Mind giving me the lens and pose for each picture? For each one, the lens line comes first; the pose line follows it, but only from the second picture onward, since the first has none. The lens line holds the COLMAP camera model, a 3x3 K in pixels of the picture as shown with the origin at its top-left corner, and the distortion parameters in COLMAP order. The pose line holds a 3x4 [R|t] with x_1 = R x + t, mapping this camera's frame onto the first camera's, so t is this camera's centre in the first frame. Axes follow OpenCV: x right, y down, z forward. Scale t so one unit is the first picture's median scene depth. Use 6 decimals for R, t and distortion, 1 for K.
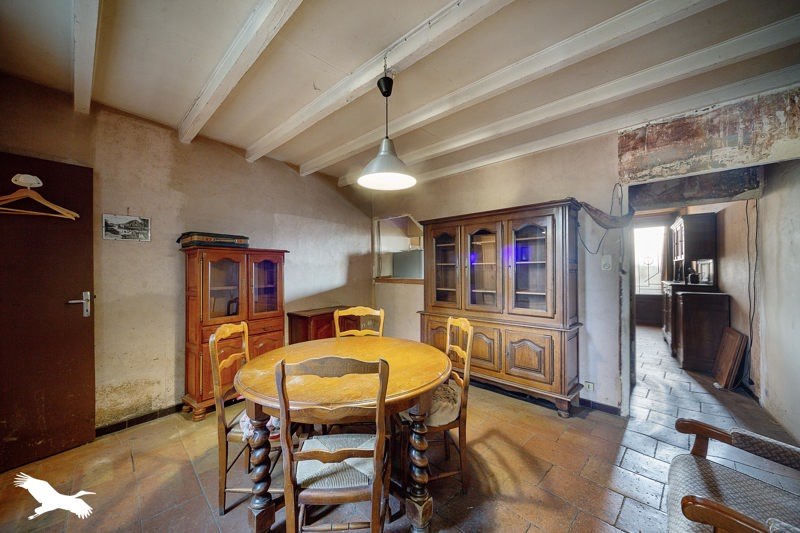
lens RADIAL K [[302.9, 0, 405.5], [0, 302.9, 271.6], [0, 0, 1]] dist [-0.001827, -0.000074]
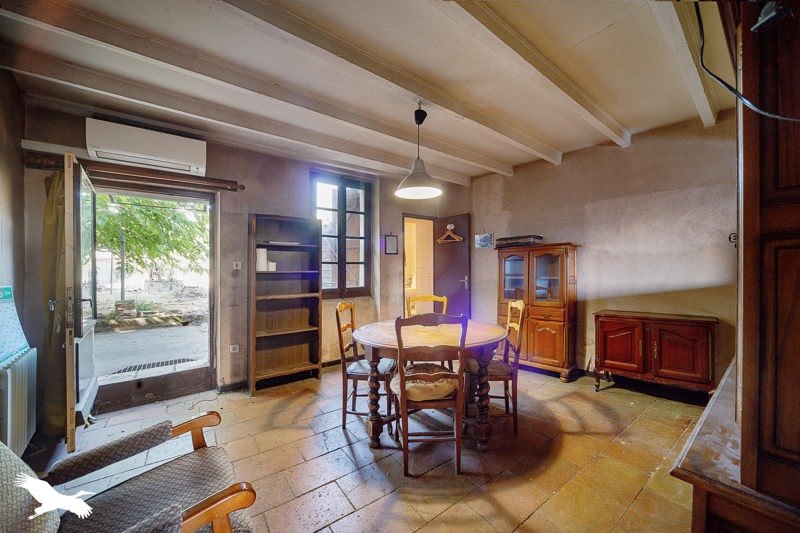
lens RADIAL K [[302.9, 0, 405.4], [0, 302.9, 269.4], [0, 0, 1]] dist [-0.001827, -0.000074]
pose [[-0.158453, -0.001069, -0.987366, 0.769669], [0.011095, 0.999934, -0.002864, 0.016015], [0.987304, -0.011408, -0.158431, 0.735407]]
